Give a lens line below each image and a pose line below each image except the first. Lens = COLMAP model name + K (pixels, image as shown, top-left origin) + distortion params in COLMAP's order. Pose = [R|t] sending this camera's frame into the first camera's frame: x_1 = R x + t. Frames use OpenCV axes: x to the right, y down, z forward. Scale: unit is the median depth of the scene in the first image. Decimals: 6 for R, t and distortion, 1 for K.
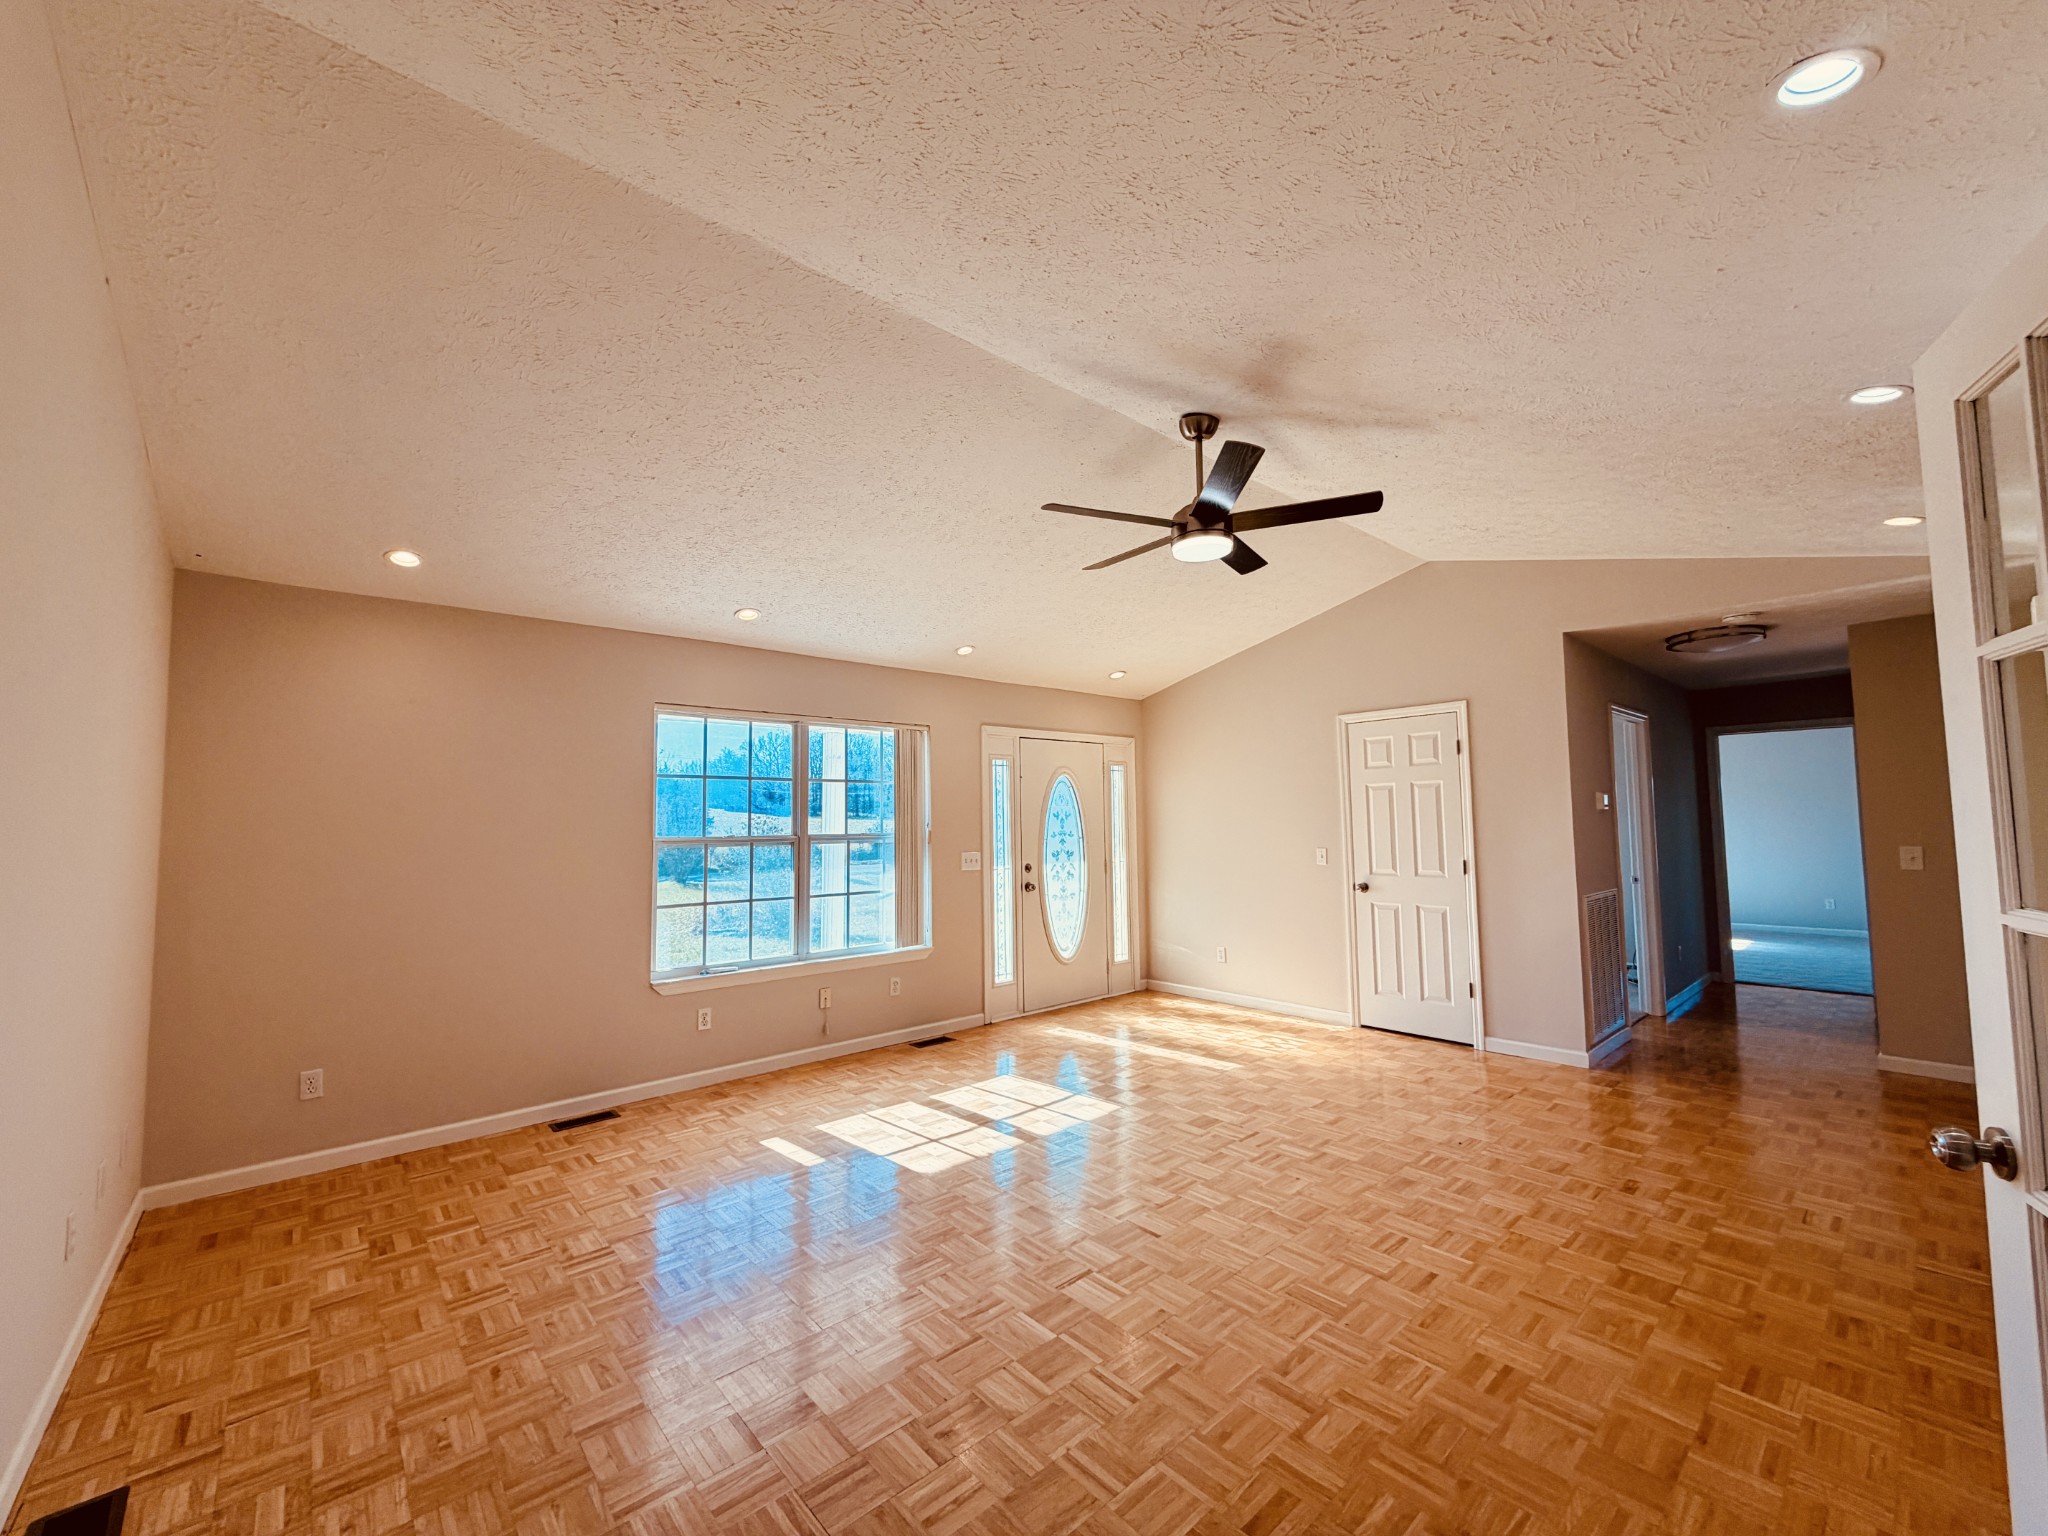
lens RADIAL K [[824.6, 0, 1024.0], [0, 824.6, 768.0], [0, 0, 1]] dist [-0.001055, -0.000146]
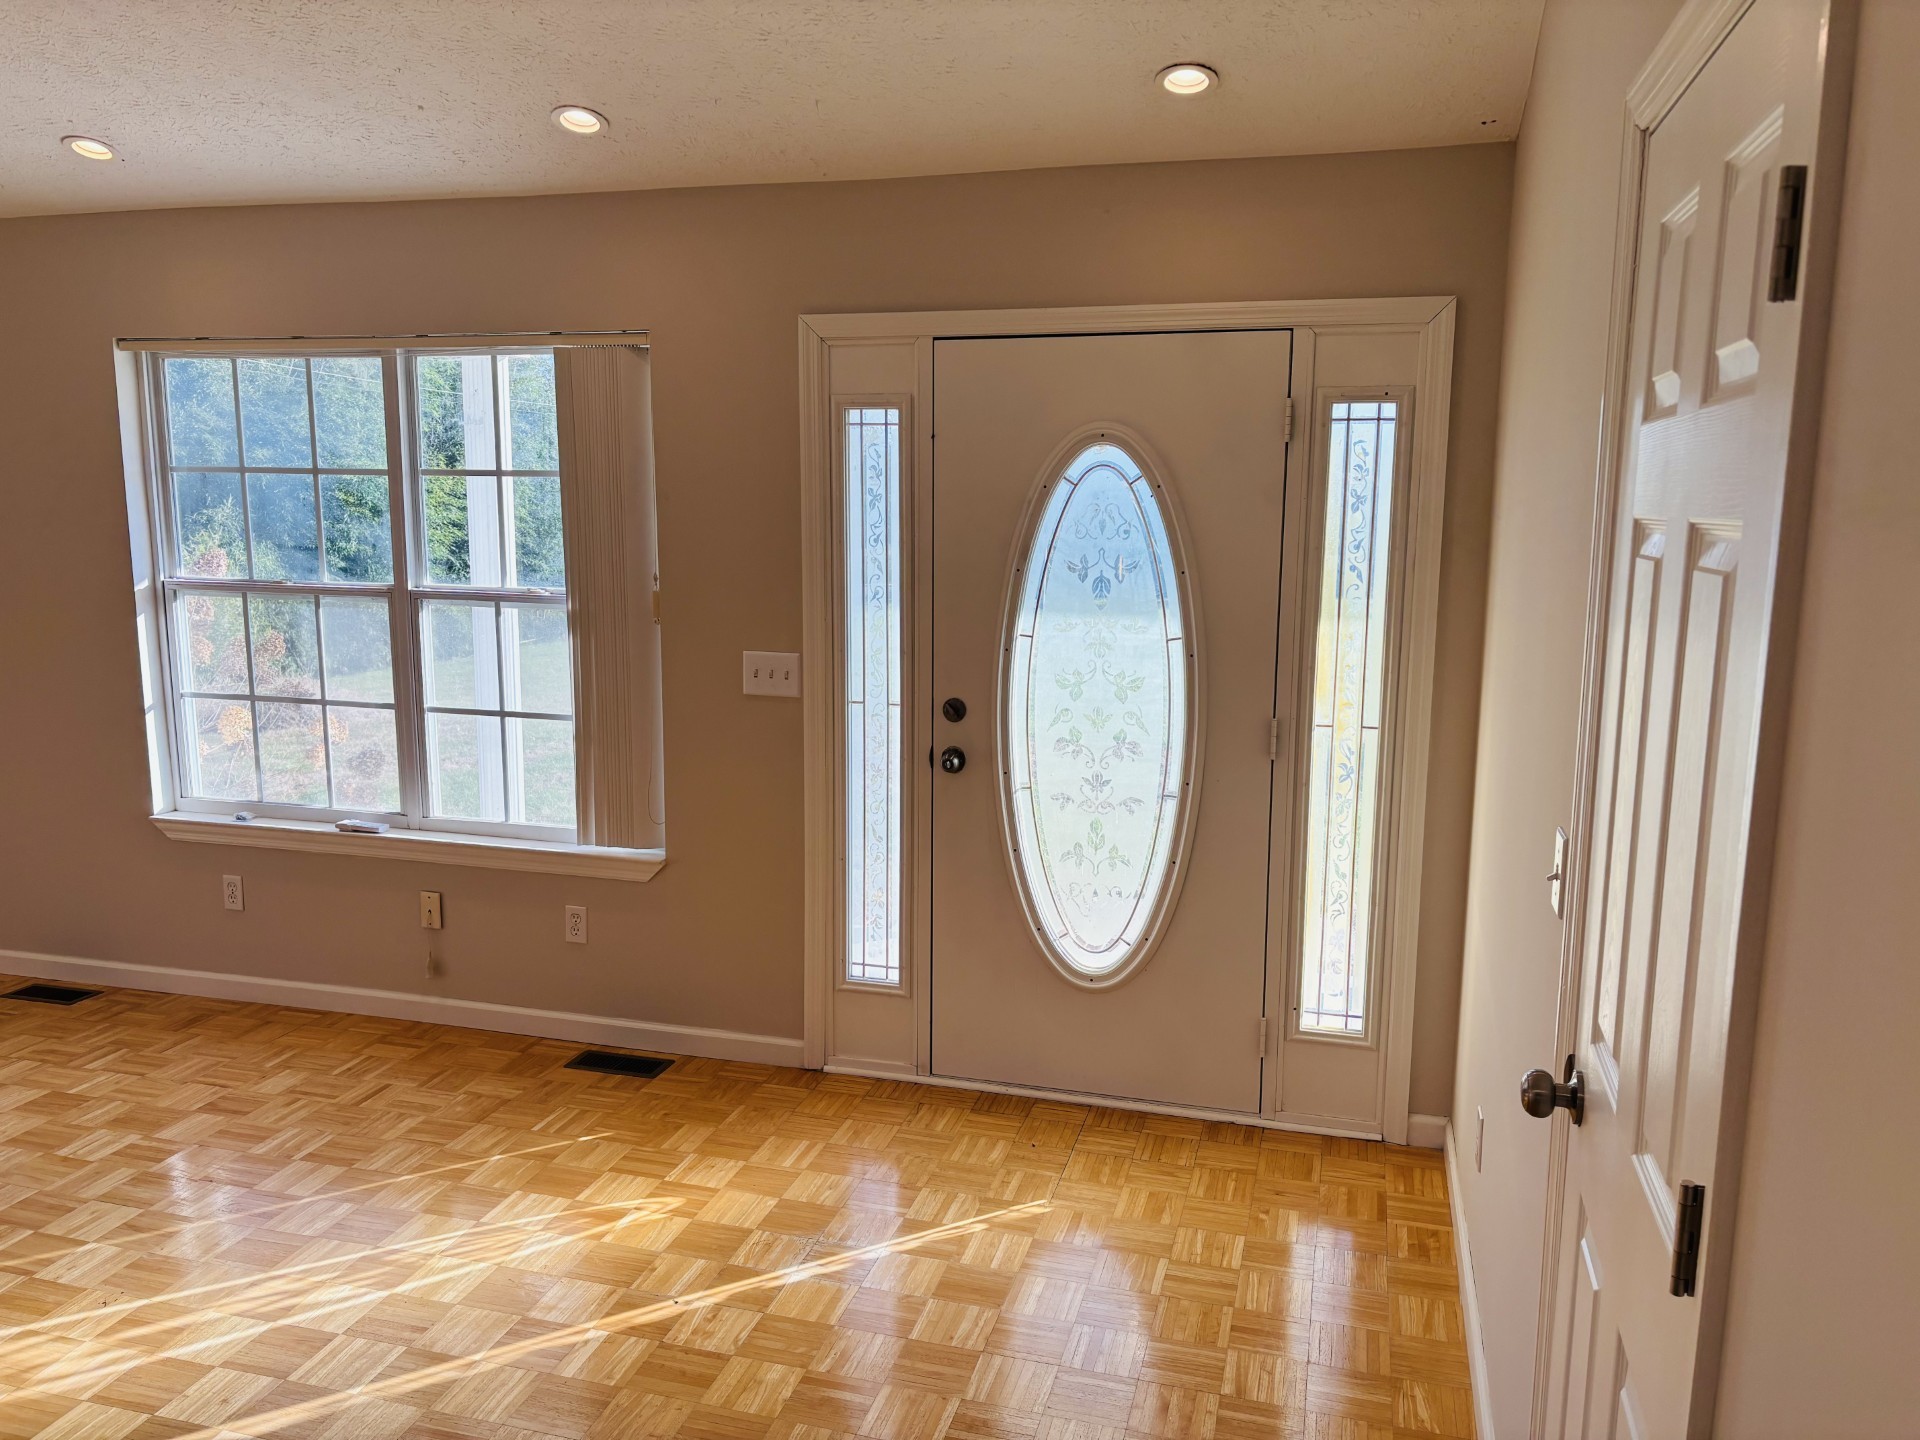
lens RADIAL K [[1431.9, 0, 960.0], [0, 1431.9, 720.0], [0, 0, 1]] dist [-0.002530, -0.004710]
pose [[0.547547, 0.149371, -0.823335, 0.576338], [0.037919, 0.978499, 0.202738, -0.001060], [0.835916, -0.142228, 0.530110, 0.736176]]
